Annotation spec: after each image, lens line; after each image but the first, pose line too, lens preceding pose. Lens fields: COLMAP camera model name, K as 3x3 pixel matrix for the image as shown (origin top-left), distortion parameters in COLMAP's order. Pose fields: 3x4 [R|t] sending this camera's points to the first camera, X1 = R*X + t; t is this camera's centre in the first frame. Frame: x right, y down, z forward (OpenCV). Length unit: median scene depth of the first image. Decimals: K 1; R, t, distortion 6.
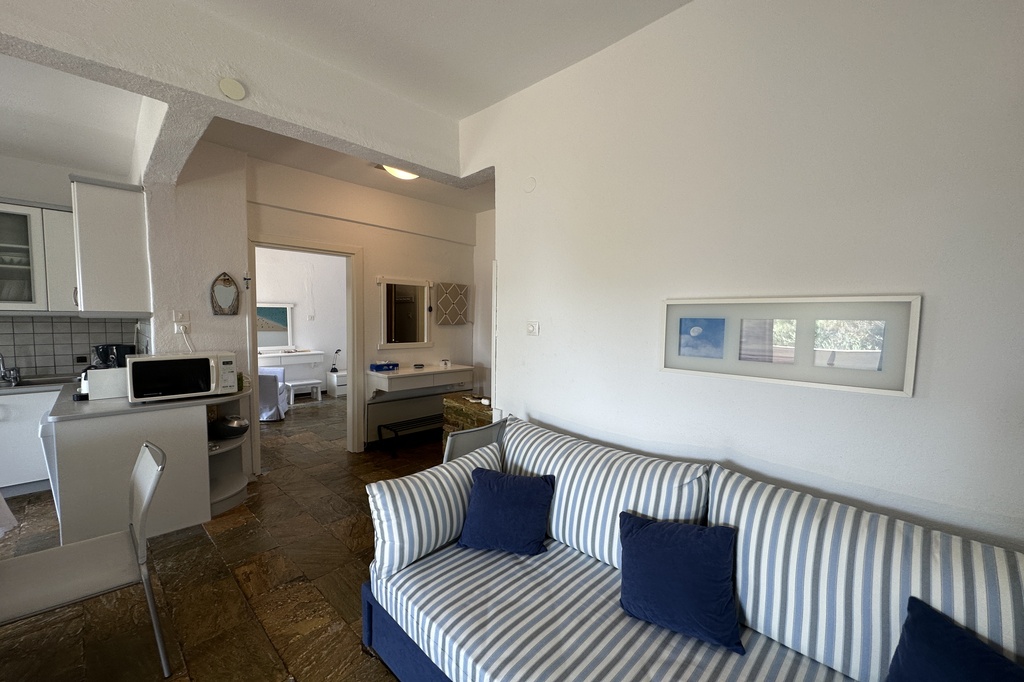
lens RADIAL K [[406.5, 0, 511.1], [0, 406.5, 344.2], [0, 0, 1]] dist [-0.001241, 0.000332]
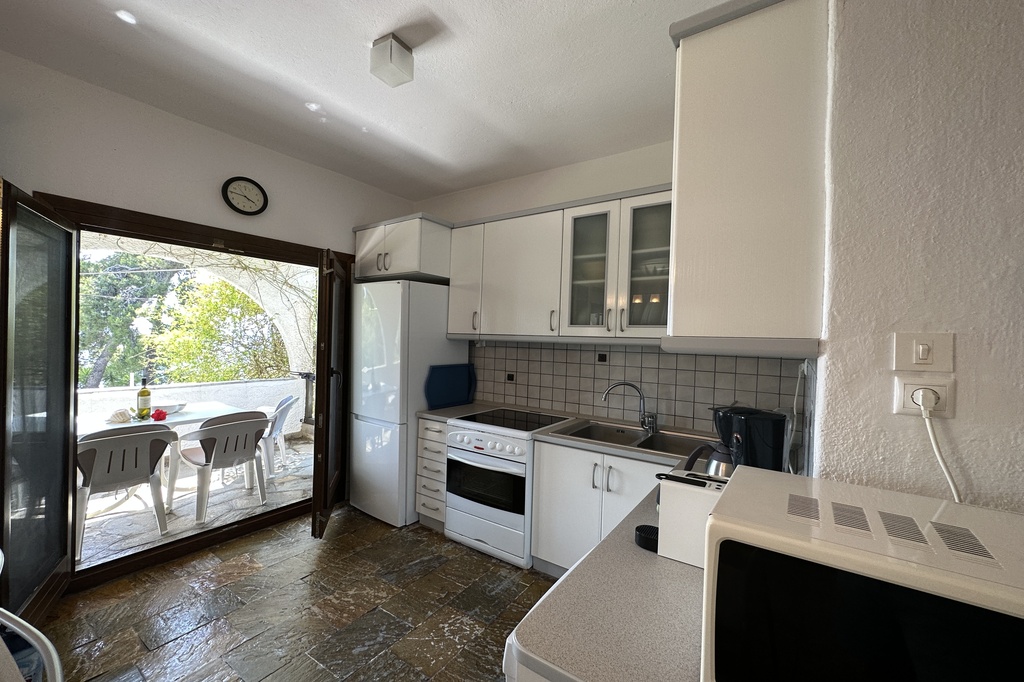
lens RADIAL K [[408.7, 0, 513.2], [0, 408.7, 339.3], [0, 0, 1]] dist [-0.002708, 0.000149]
pose [[0.173636, -0.002230, -0.984807, -0.593603], [-0.084903, 0.996240, -0.017226, -0.051106], [0.981143, 0.086604, 0.172794, 0.685416]]
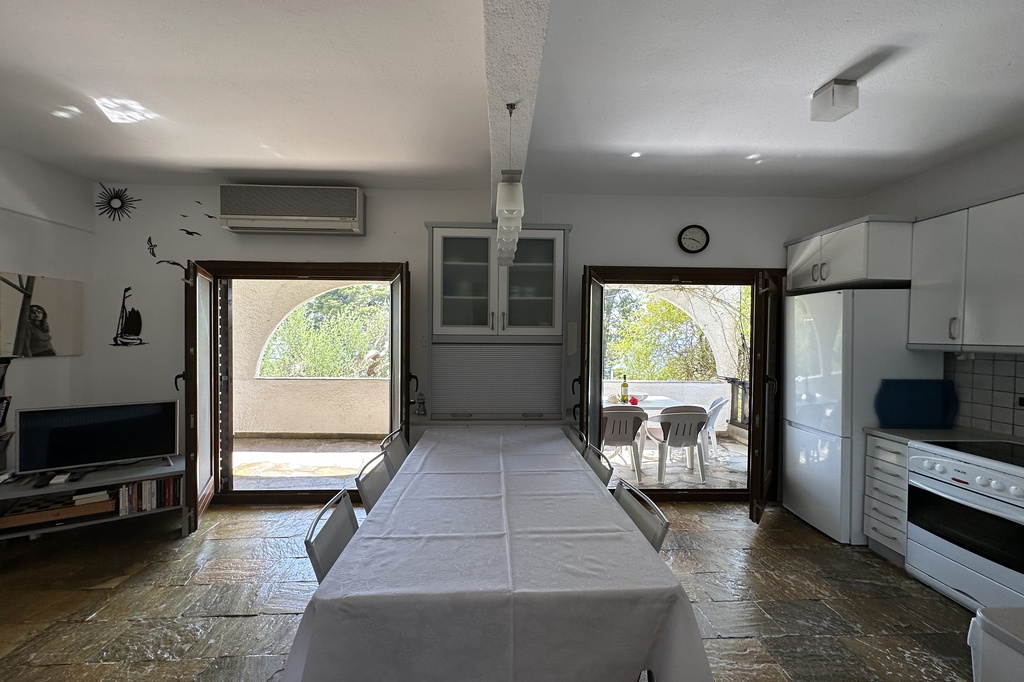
lens RADIAL K [[409.3, 0, 512.5], [0, 409.3, 341.2], [0, 0, 1]] dist [-0.001123, 0.000255]
pose [[-0.689275, -0.007016, -0.724466, -0.374362], [-0.062426, 0.996809, 0.049740, -0.065809], [0.721806, 0.079510, -0.687513, 0.689306]]
